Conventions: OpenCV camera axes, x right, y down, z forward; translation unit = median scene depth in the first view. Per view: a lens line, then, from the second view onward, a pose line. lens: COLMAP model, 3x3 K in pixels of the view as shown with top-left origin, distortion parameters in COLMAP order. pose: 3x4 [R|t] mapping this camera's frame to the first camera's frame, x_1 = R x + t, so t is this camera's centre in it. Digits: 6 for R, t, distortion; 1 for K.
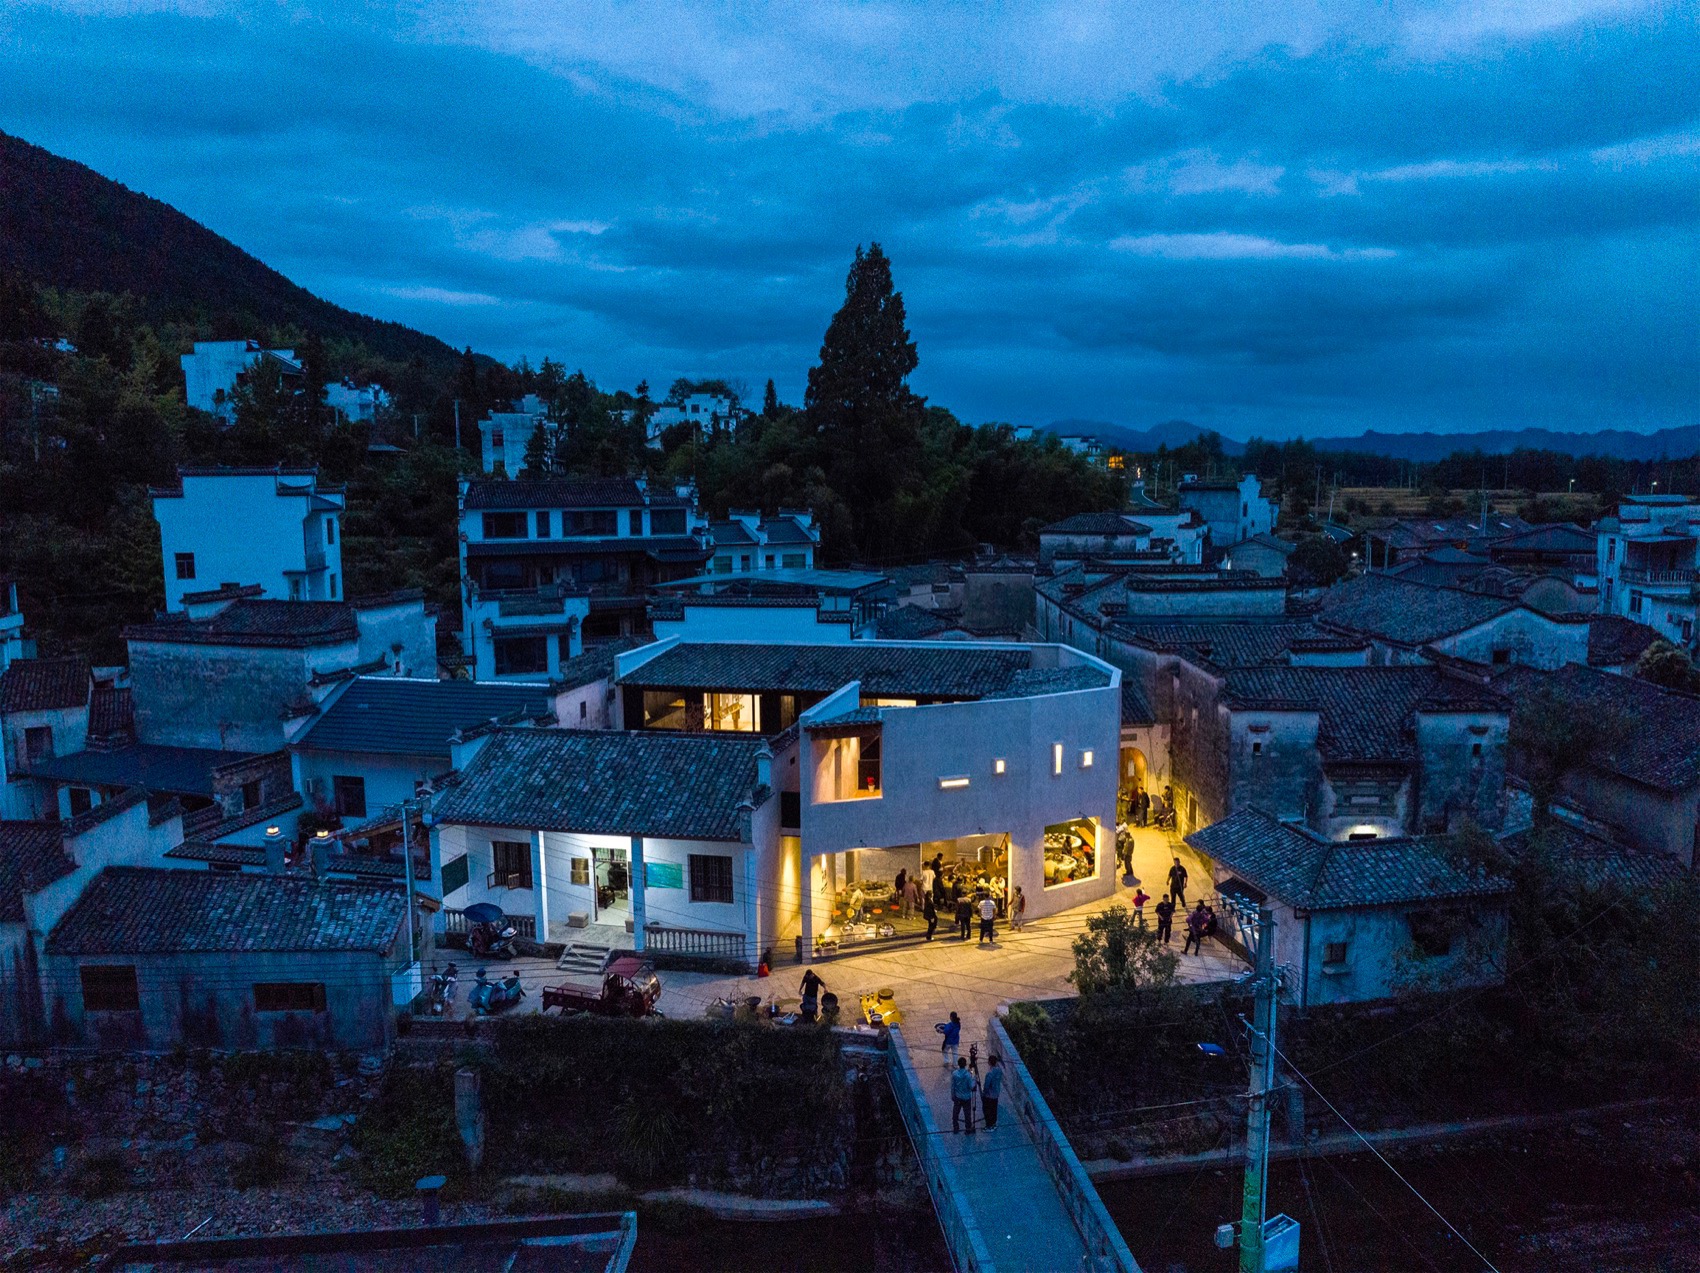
lens RADIAL K [[1174.0, 0, 850.0], [0, 1174.0, 636.5], [0, 0, 1]] dist [-0.018670, -0.040693]
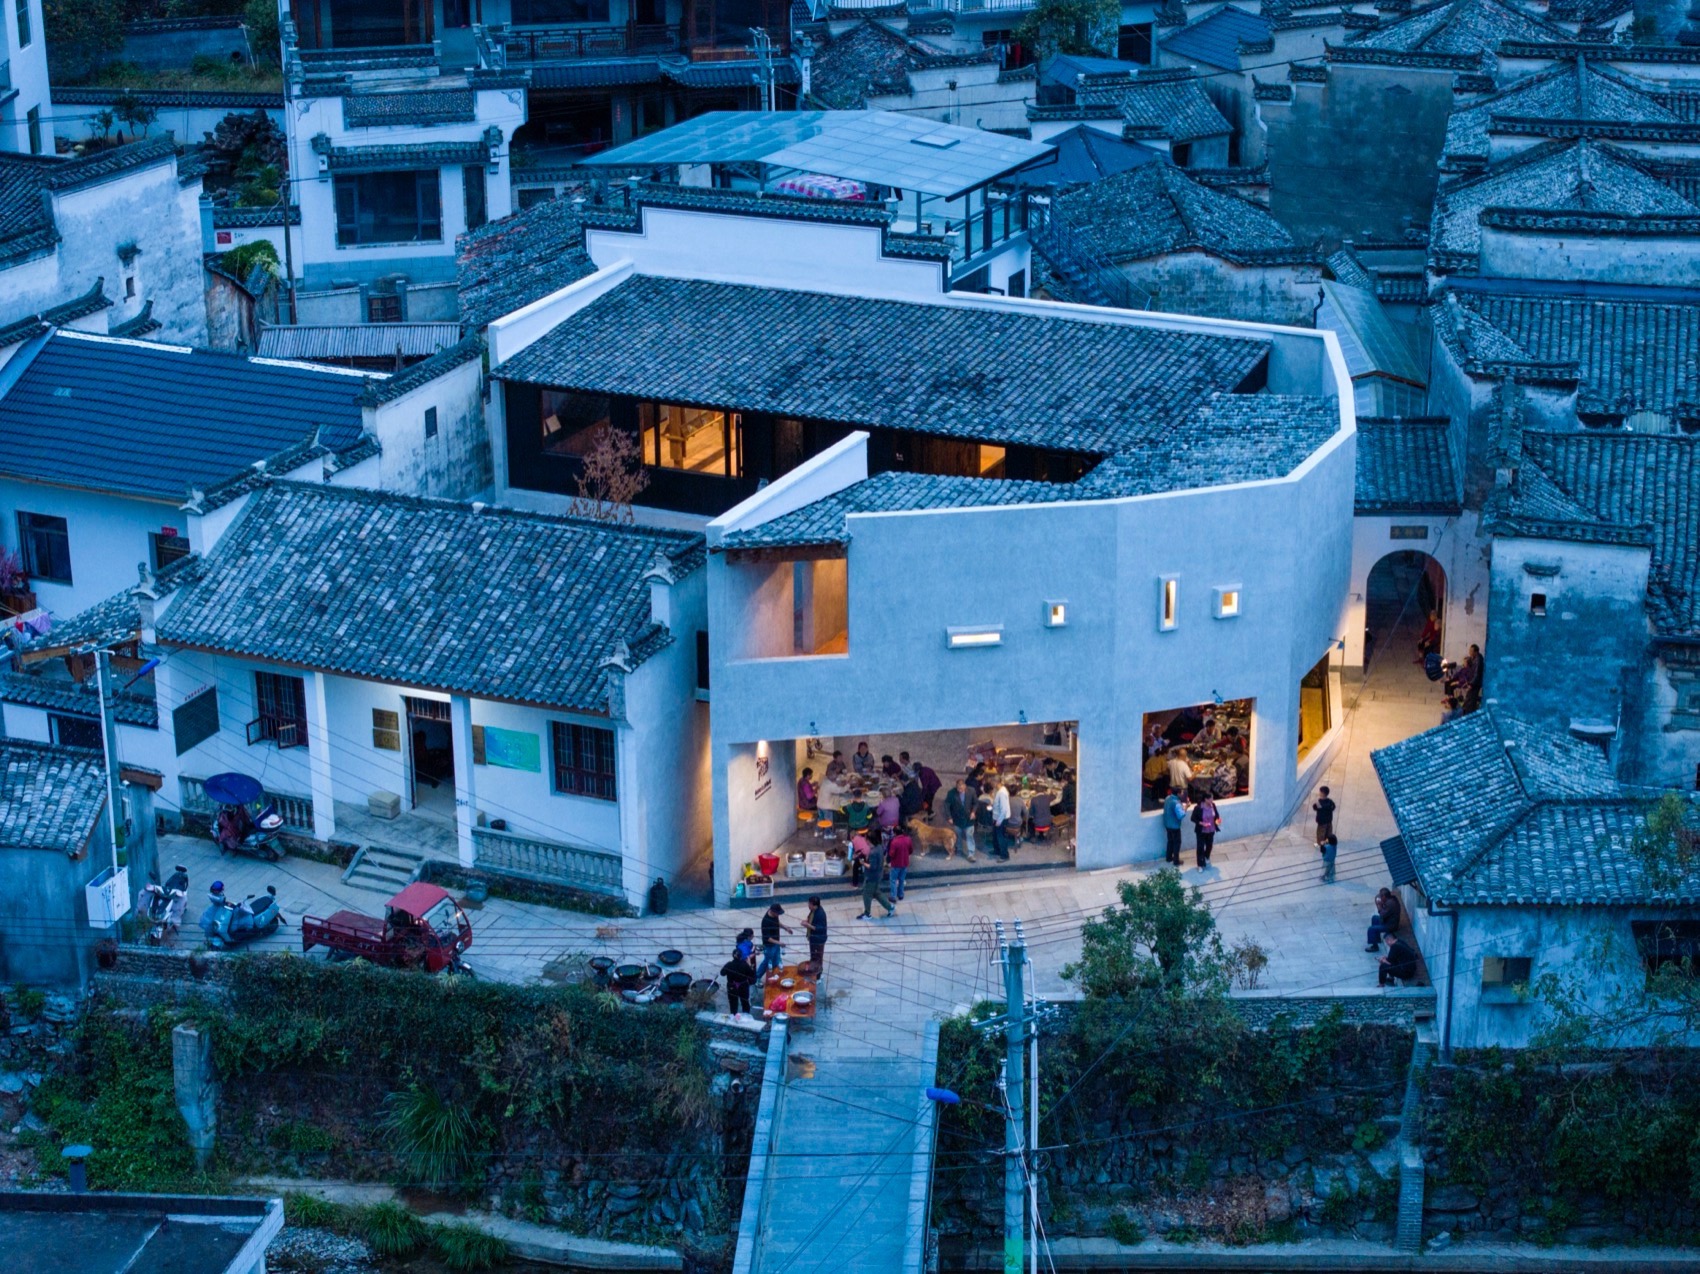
lens RADIAL K [[3345.2, 0, 850.0], [0, 3345.2, 637.0], [0, 0, 1]] dist [-0.182984, 1.283291]
pose [[0.981149, 0.068480, -0.180714, 0.337609], [-0.024348, 0.971463, 0.235936, -0.279566], [0.191714, -0.227089, 0.954818, -0.647564]]
